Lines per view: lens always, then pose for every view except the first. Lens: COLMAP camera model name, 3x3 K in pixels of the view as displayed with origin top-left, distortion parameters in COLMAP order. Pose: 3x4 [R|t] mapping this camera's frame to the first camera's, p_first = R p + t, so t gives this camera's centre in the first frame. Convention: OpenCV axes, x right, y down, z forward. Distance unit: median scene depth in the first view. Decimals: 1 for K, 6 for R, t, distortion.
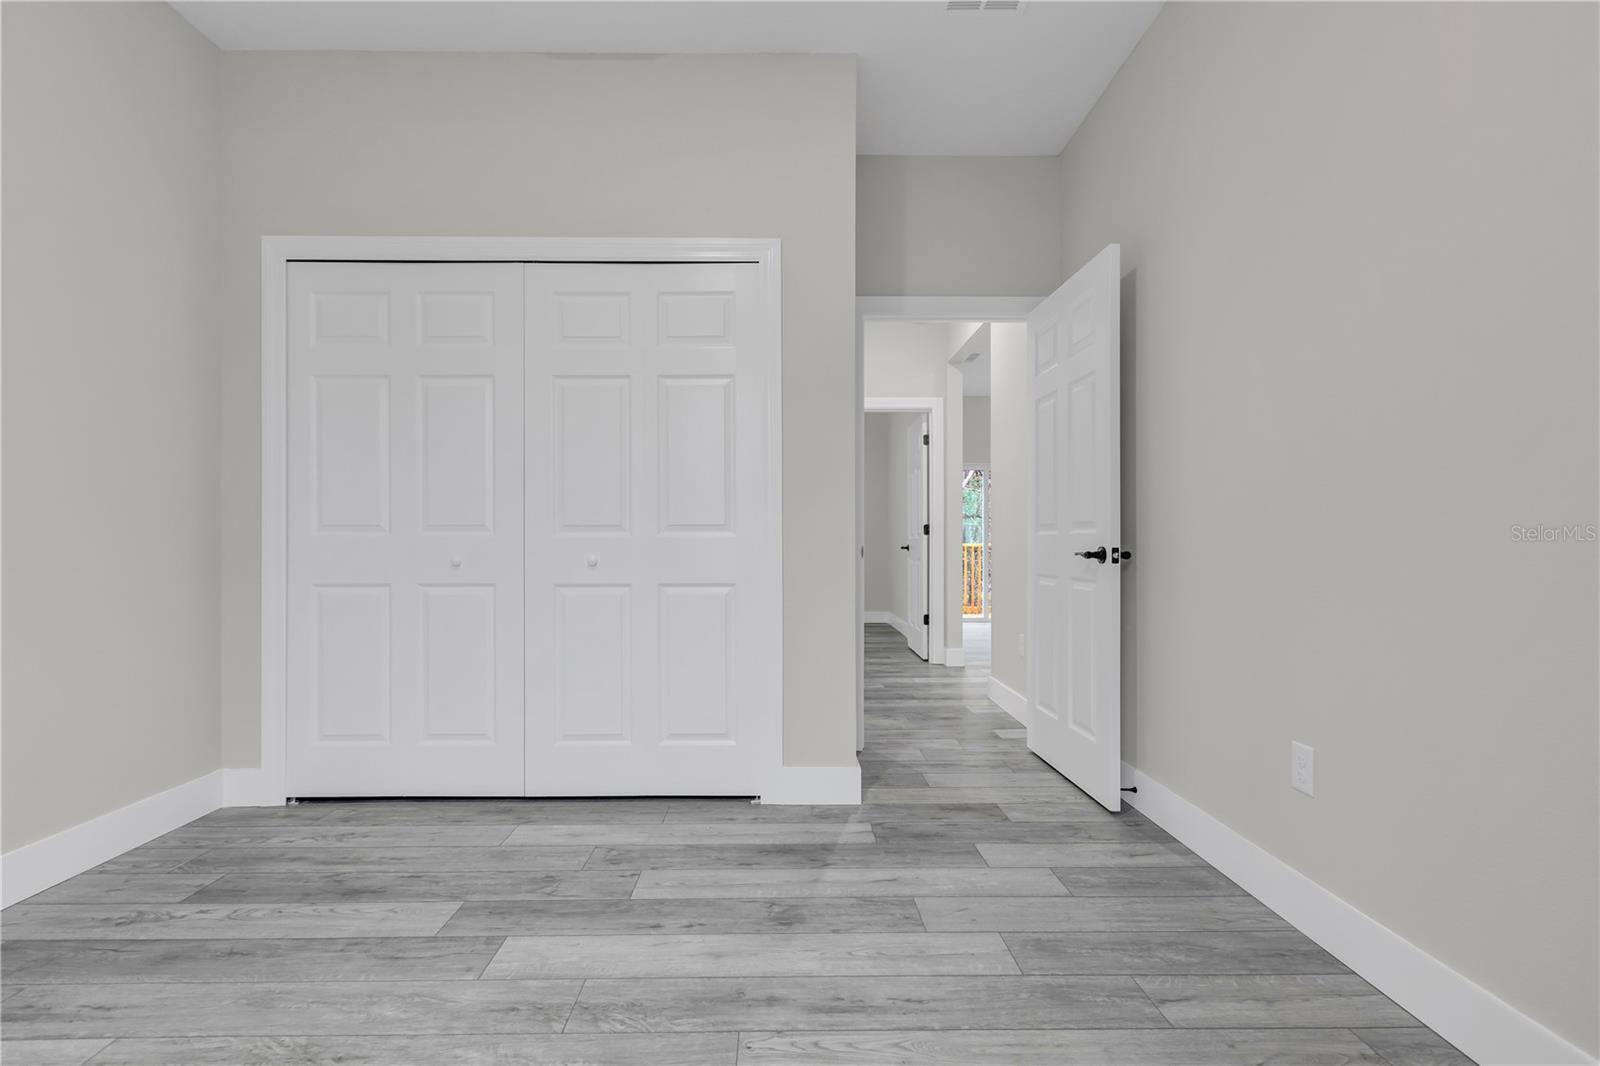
lens RADIAL K [[710.3, 0, 795.6], [0, 710.3, 531.5], [0, 0, 1]] dist [0.001410, -0.001040]
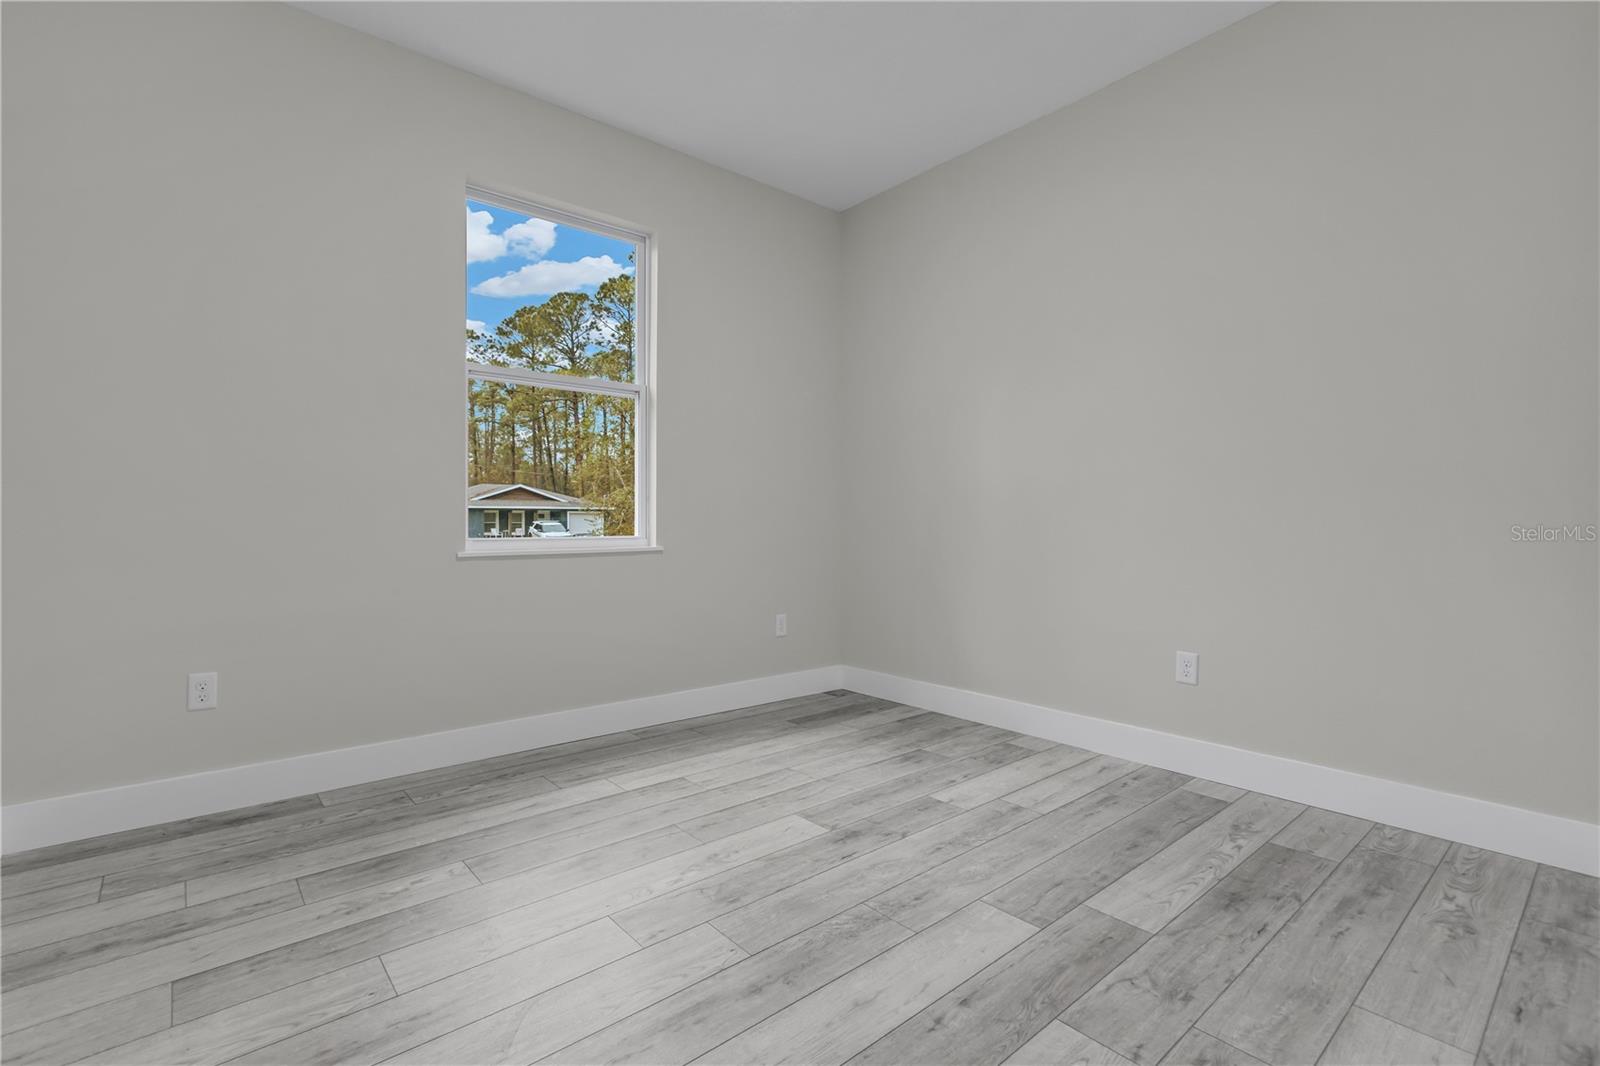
lens RADIAL K [[710.3, 0, 796.0], [0, 710.3, 527.4], [0, 0, 1]] dist [0.001410, -0.001040]
pose [[-0.772565, 0.000453, -0.634935, 0.434196], [0.015545, 0.999713, -0.018202, 0.033526], [0.634745, -0.023932, -0.772351, 1.439110]]
